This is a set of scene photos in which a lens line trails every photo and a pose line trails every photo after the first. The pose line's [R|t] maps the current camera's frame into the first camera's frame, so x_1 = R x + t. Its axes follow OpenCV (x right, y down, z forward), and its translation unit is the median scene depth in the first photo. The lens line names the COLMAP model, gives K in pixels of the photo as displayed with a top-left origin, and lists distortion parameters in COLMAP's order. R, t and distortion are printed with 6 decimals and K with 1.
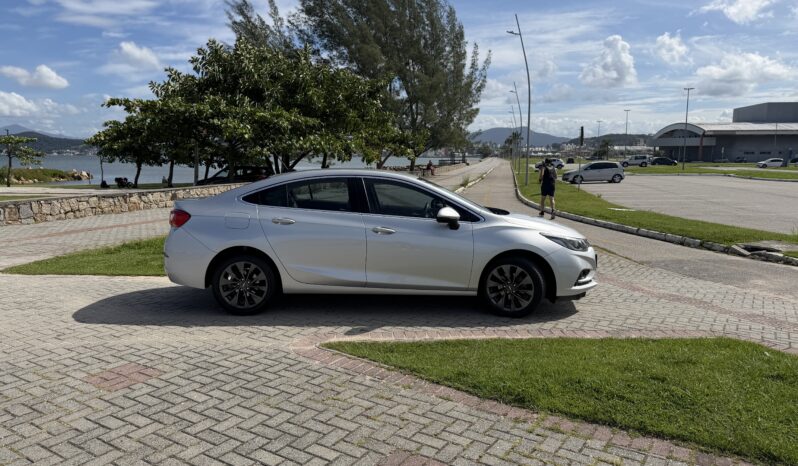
lens RADIAL K [[560.5, 0, 402.8], [0, 560.5, 233.6], [0, 0, 1]] dist [0.042683, -0.058516]
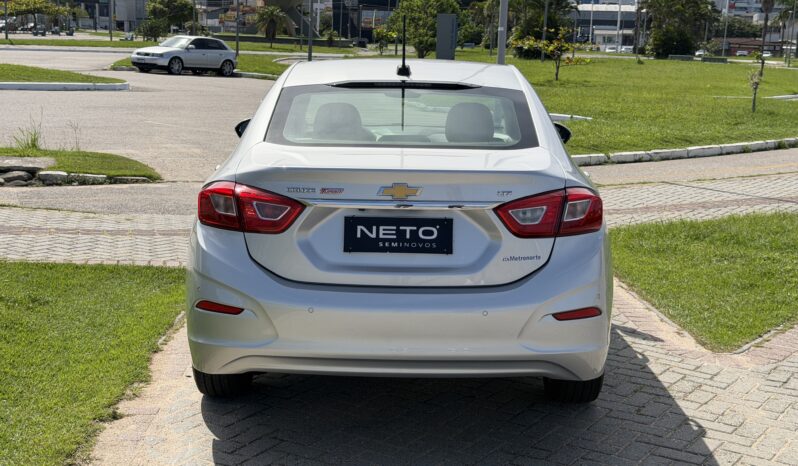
lens RADIAL K [[1102.1, 0, 399.0], [0, 1102.1, 234.9], [0, 0, 1]] dist [0.109172, 0.000000]
pose [[-0.000518, -0.176089, 0.984374, -1.165827], [0.095450, 0.979871, 0.175334, -0.155232], [-0.995434, 0.094049, 0.016300, 1.161563]]
